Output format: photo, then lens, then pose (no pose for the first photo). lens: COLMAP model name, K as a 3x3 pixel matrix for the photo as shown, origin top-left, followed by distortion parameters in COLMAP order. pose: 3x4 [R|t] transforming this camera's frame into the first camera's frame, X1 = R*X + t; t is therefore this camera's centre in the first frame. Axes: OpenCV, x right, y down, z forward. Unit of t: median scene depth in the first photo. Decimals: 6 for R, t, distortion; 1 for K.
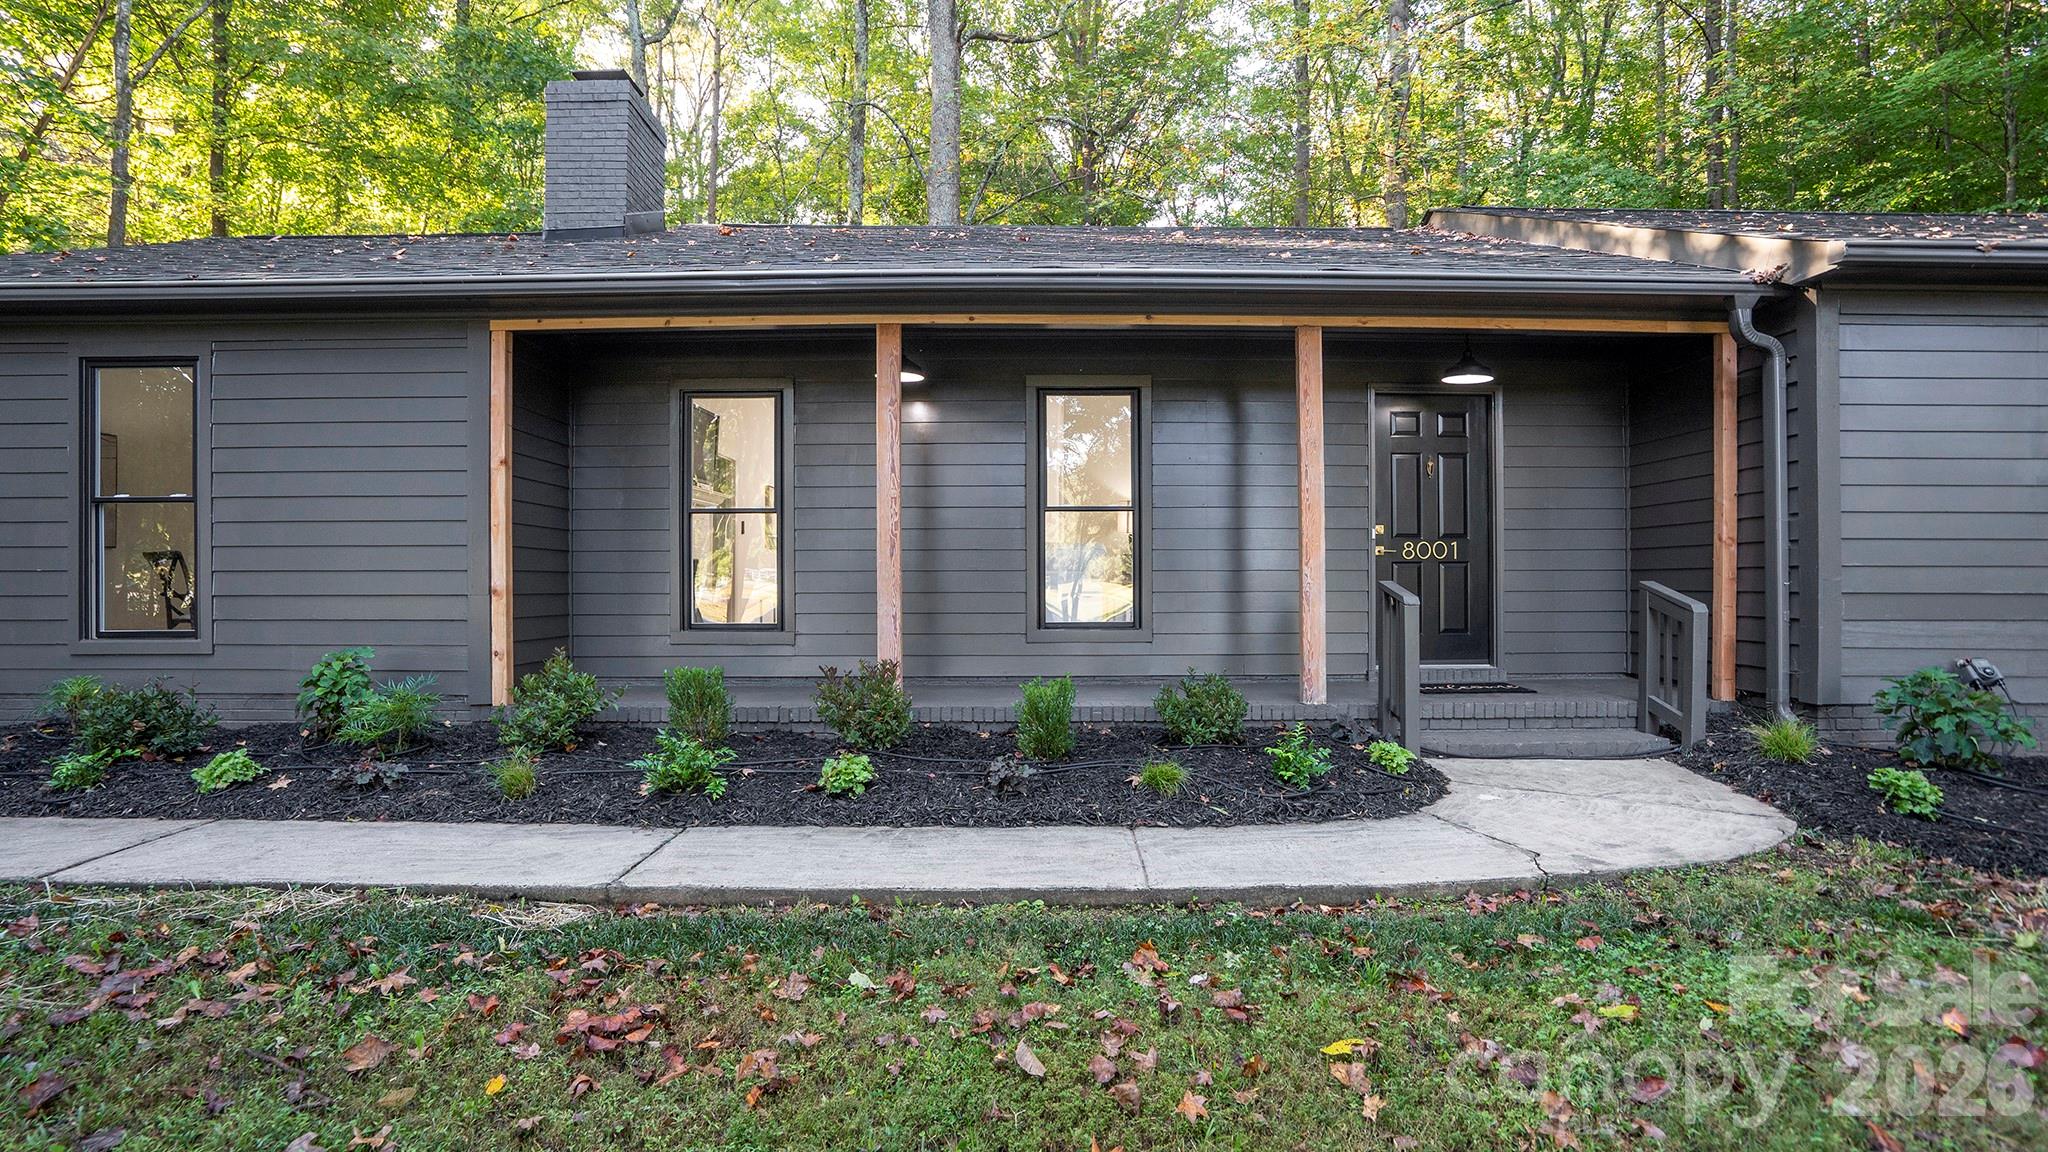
lens RADIAL K [[992.7, 0, 1024.0], [0, 992.7, 576.0], [0, 0, 1]] dist [-0.061261, 0.023932]
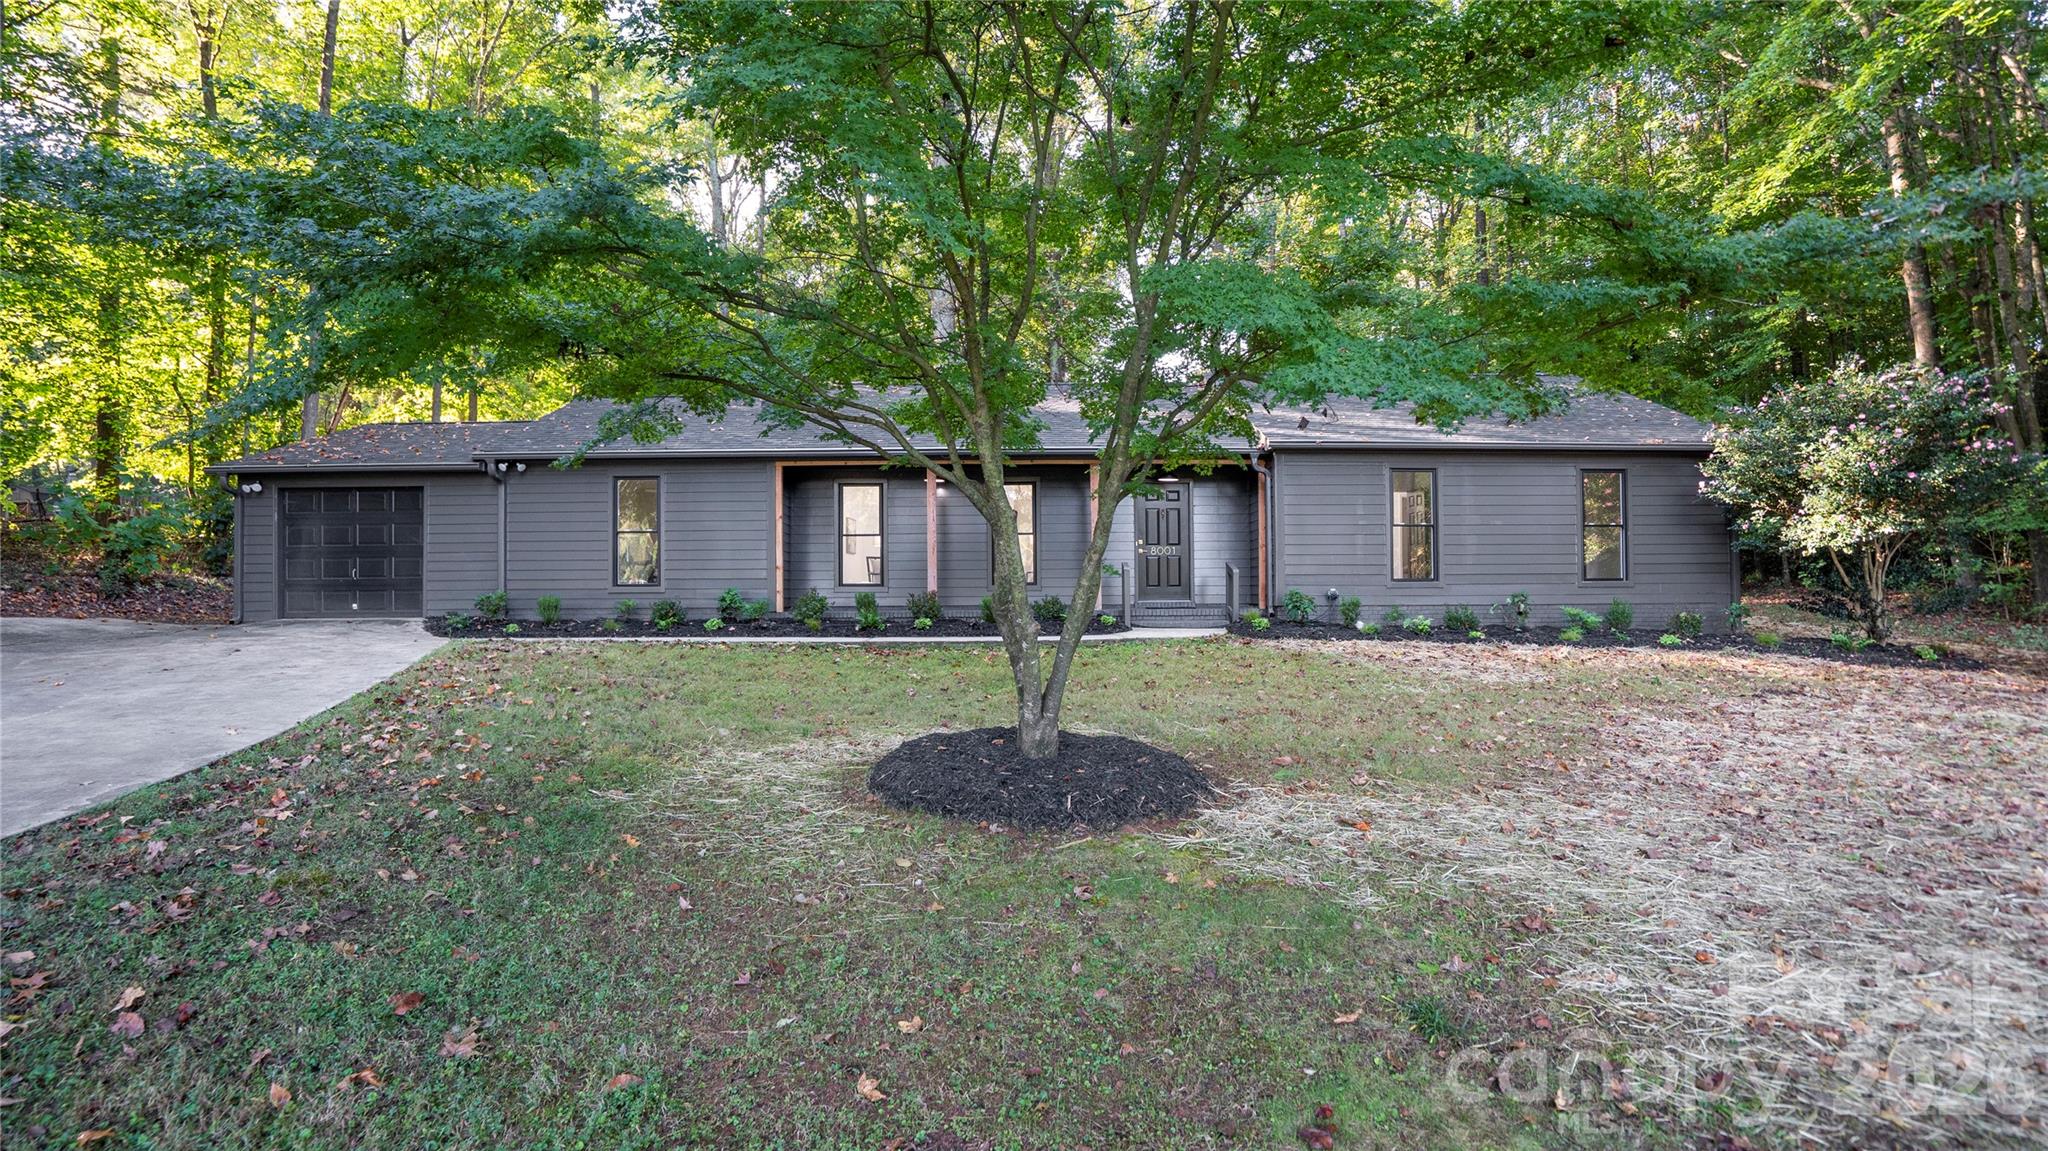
lens RADIAL K [[992.7, 0, 1024.0], [0, 992.7, 575.5], [0, 0, 1]] dist [-0.061261, 0.023932]
pose [[0.999946, -0.005785, 0.008593, 0.079691], [0.005916, 0.999865, -0.015357, 0.080022], [-0.008503, 0.015407, 0.999845, -1.597472]]
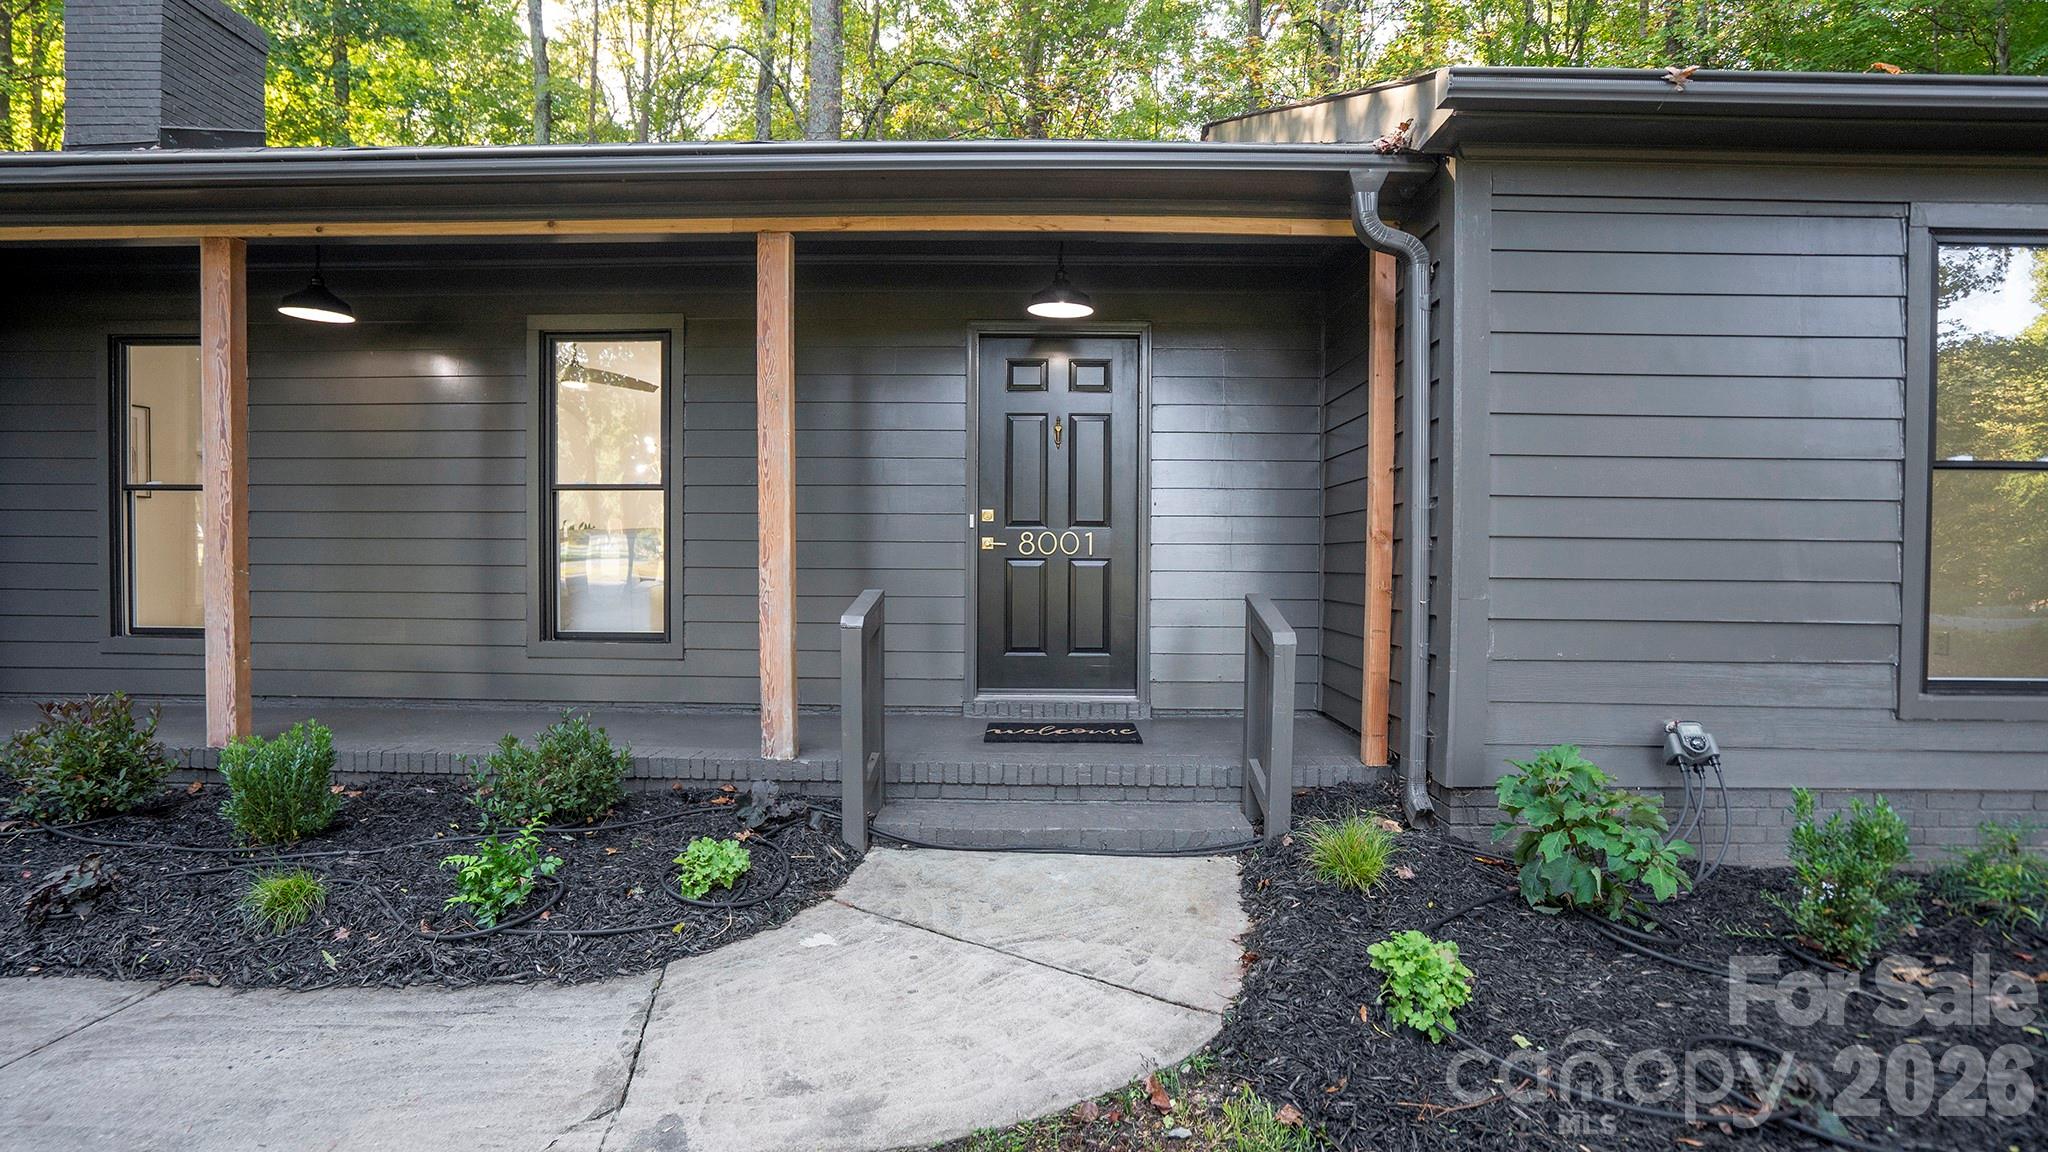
lens RADIAL K [[992.7, 0, 1024.0], [0, 992.7, 576.0], [0, 0, 1]] dist [-0.061261, 0.023932]
pose [[0.999596, 0.009393, -0.026839, 0.491605], [-0.008749, 0.999673, 0.024012, -0.022896], [0.027056, -0.023767, 0.999351, 0.286009]]
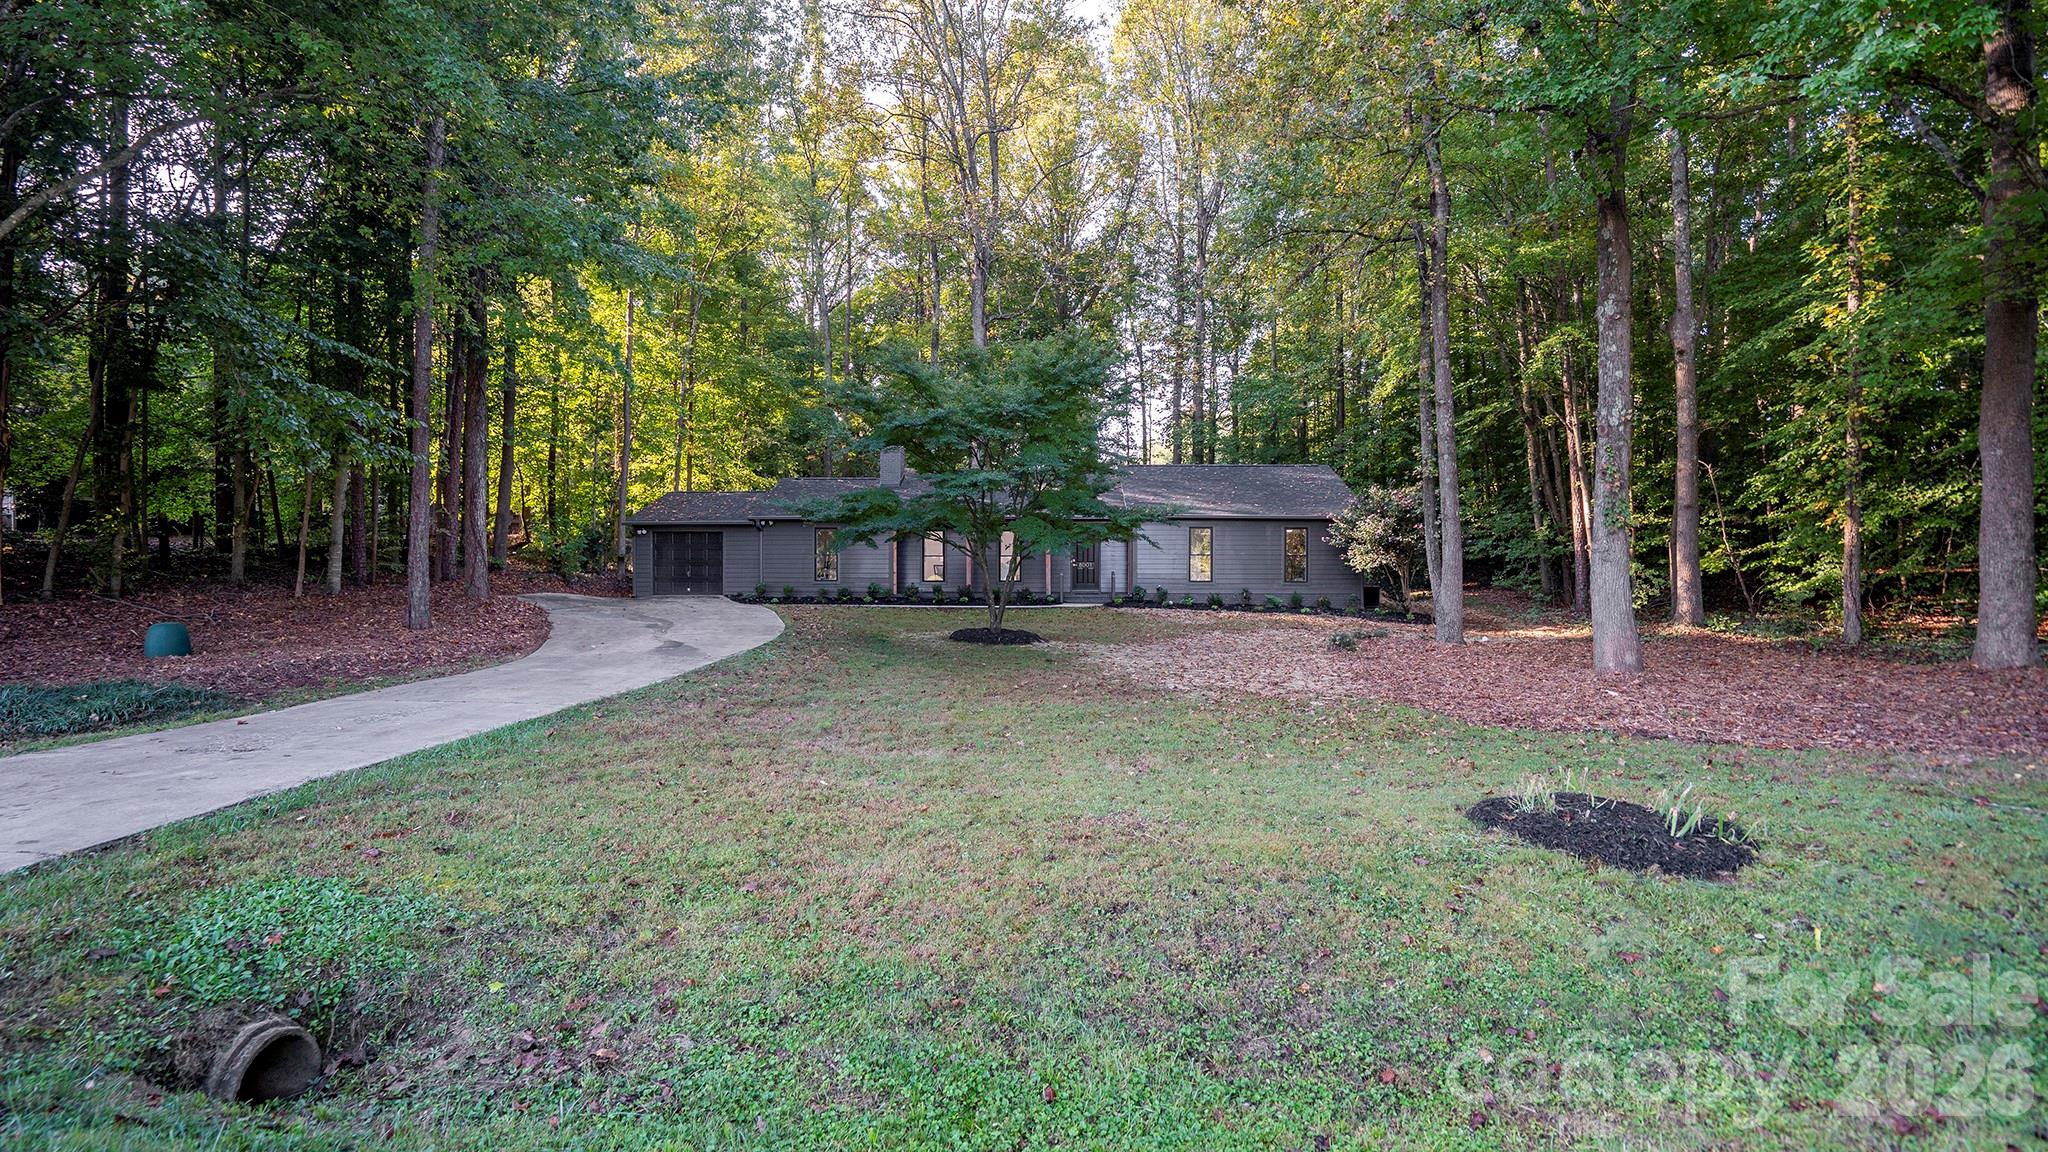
lens RADIAL K [[956.3, 0, 1035.3], [0, 956.3, 557.1], [0, 0, 1]] dist [-0.001715, 0.001320]
pose [[0.999847, 0.002500, -0.017319, 0.308042], [-0.002864, 0.999774, -0.021045, 0.039042], [0.017262, 0.021091, 0.999629, -4.133920]]
